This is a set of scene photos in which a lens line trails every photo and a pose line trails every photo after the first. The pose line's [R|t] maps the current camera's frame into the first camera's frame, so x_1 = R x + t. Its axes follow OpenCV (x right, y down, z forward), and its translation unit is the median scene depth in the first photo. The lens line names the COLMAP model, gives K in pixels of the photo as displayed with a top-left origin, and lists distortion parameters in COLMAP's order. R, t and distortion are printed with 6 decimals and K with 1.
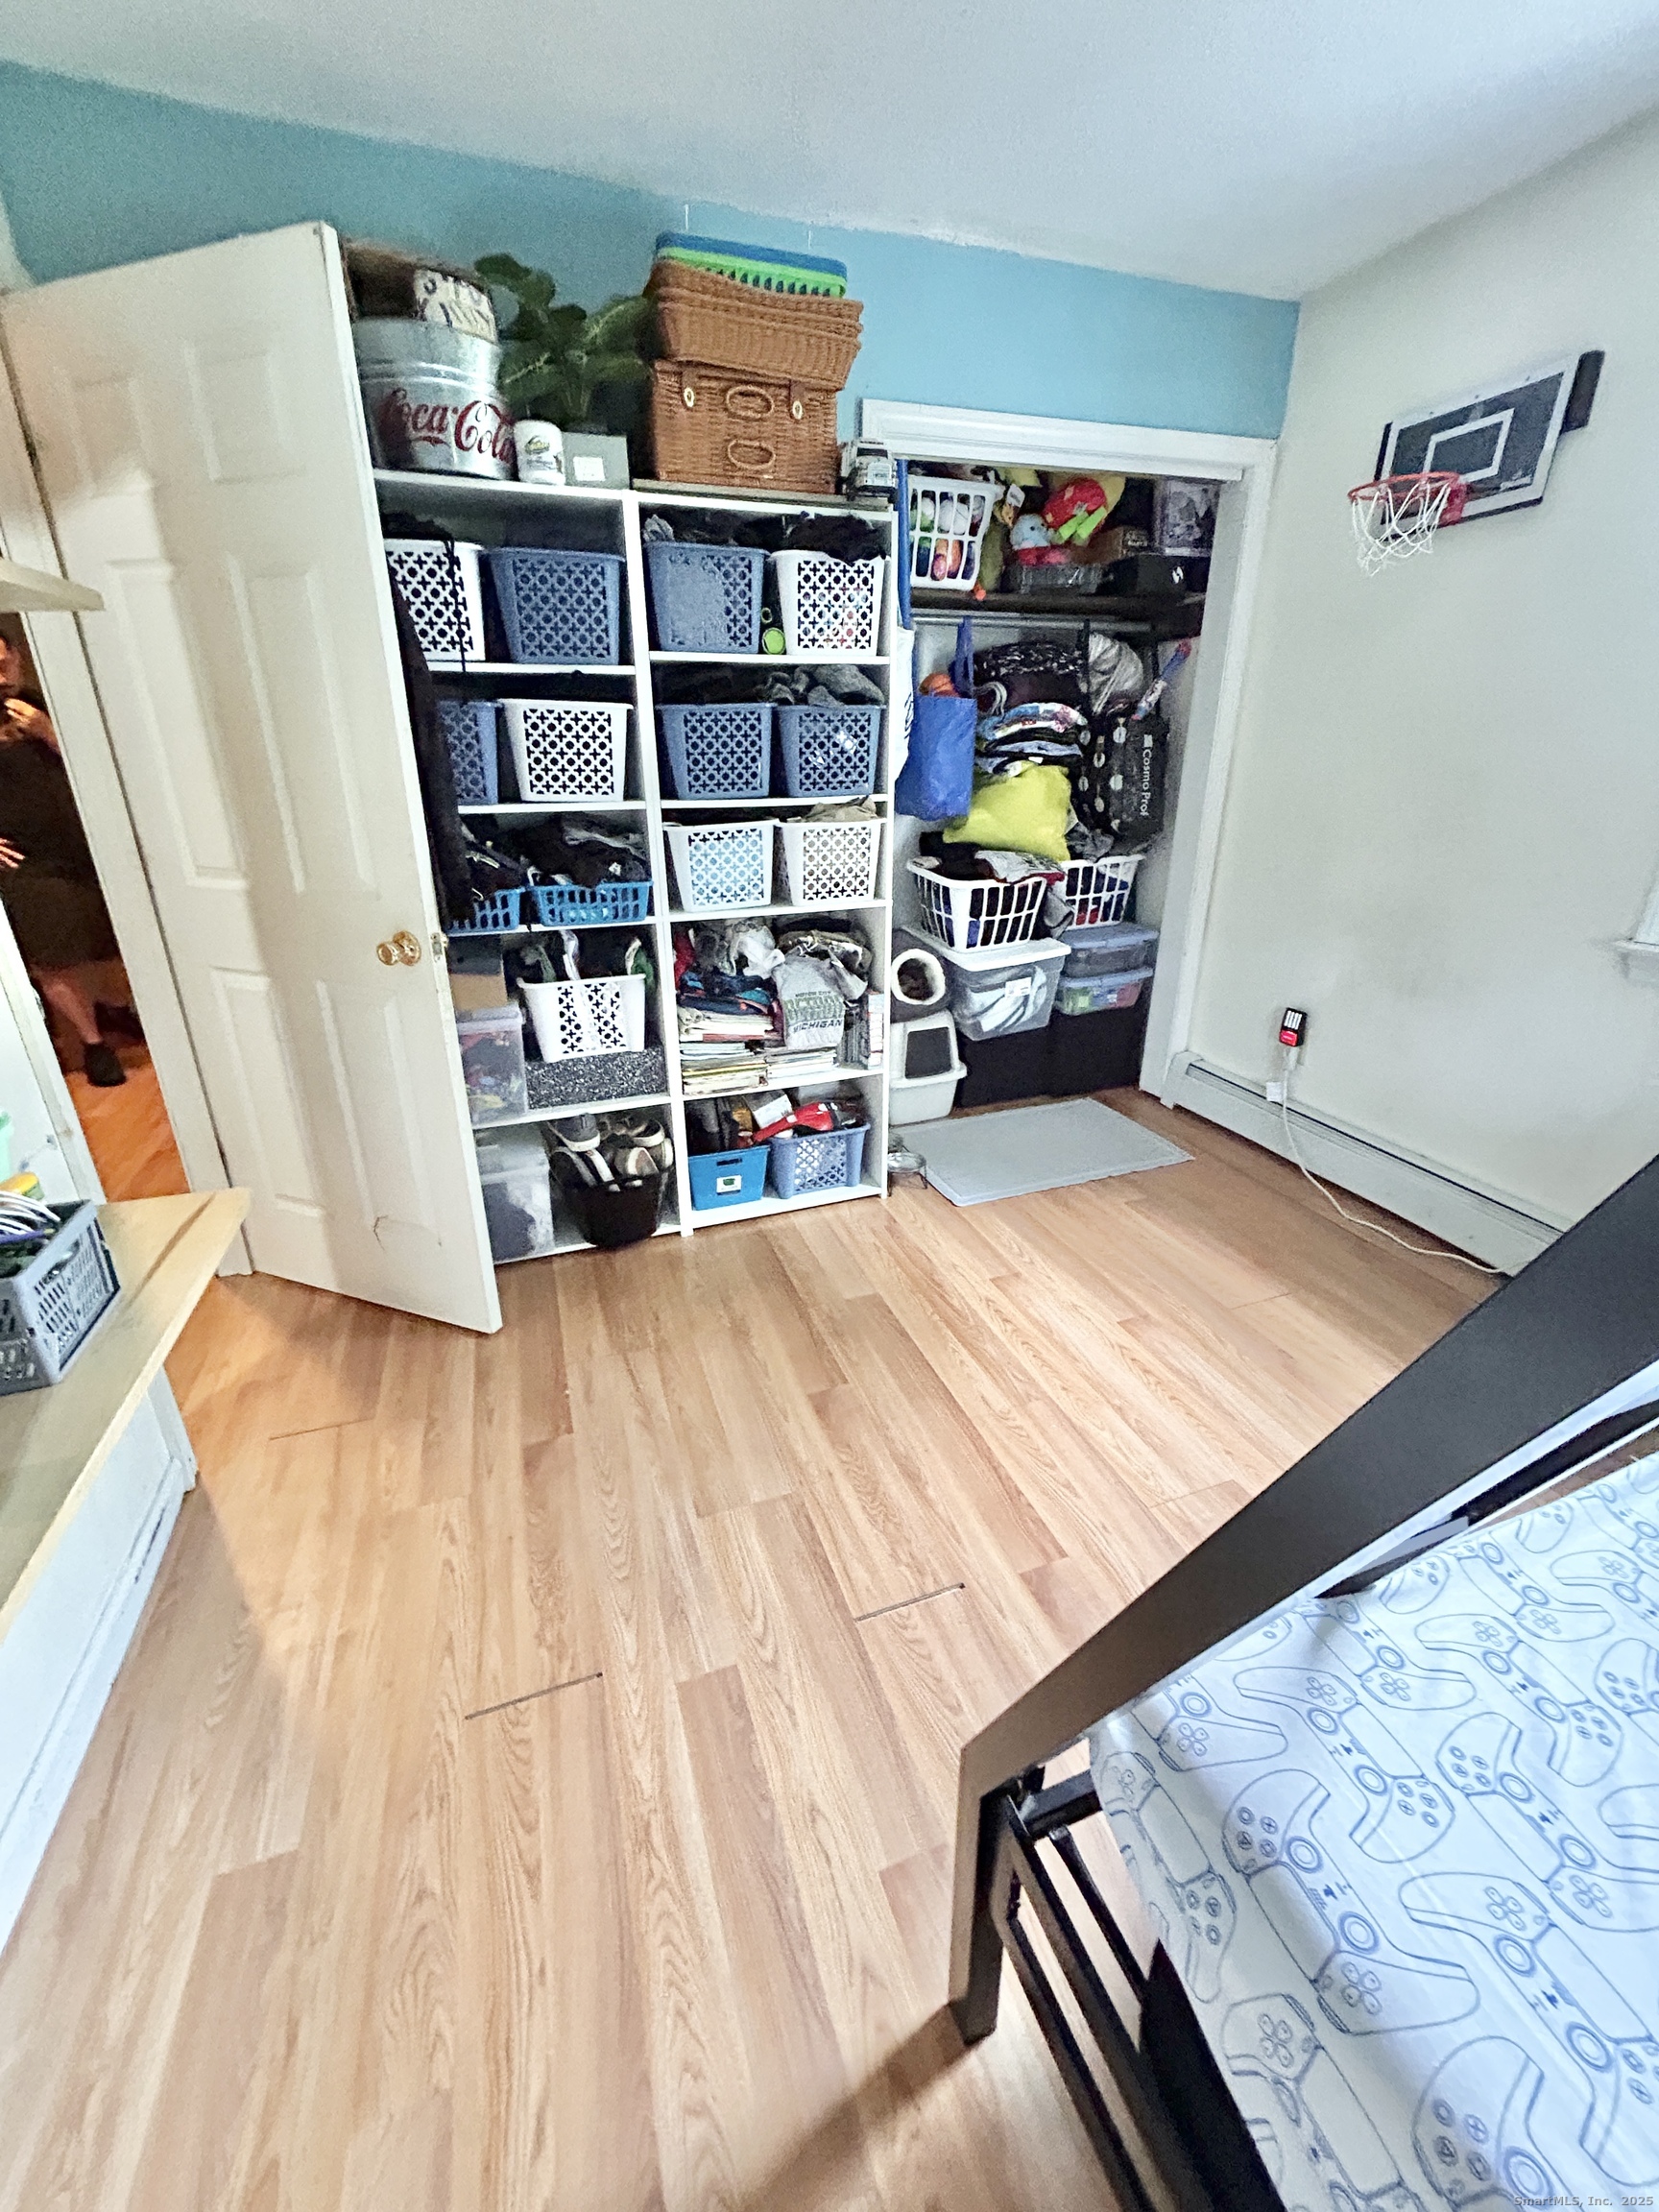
lens RADIAL K [[895.1, 0, 832.0], [0, 895.1, 1101.8], [0, 0, 1]] dist [0.000249, 0.000091]
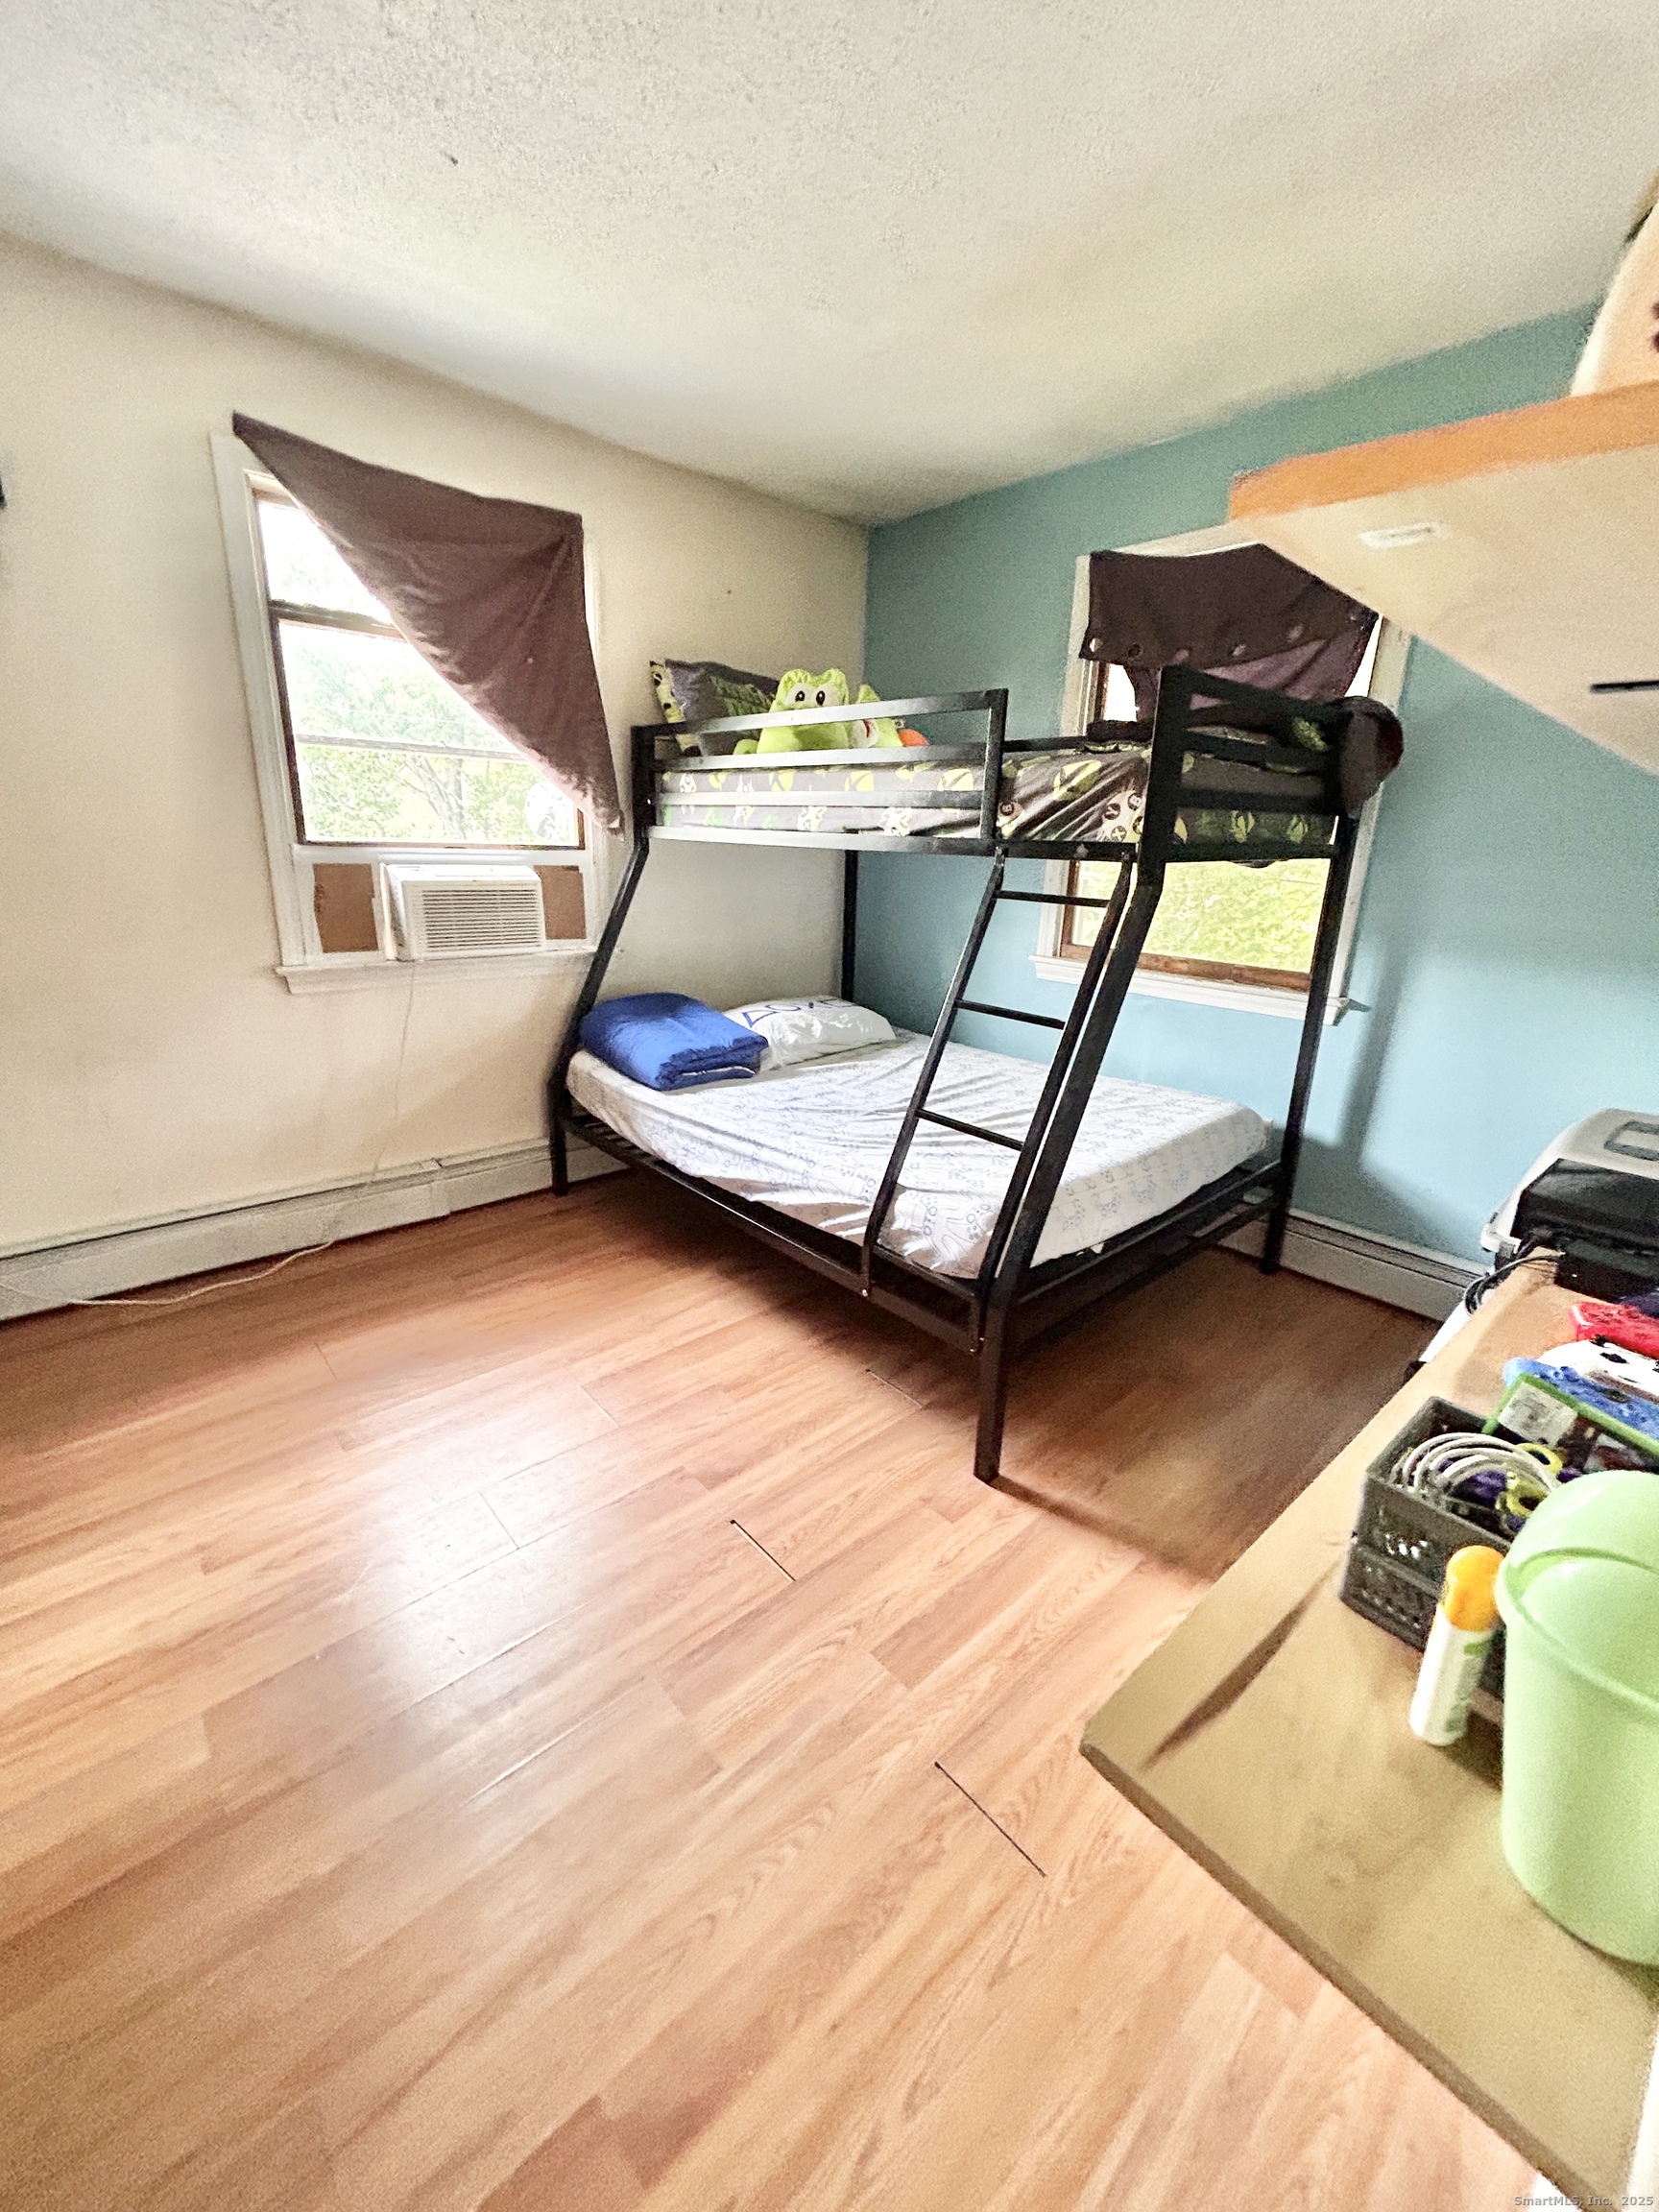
lens RADIAL K [[895.1, 0, 831.3], [0, 895.1, 1105.5], [0, 0, 1]] dist [0.000249, 0.000091]
pose [[-0.385615, -0.271711, 0.881745, -0.736236], [0.306514, 0.863656, 0.400185, -0.340204], [-0.870259, 0.424584, -0.249755, 0.867964]]
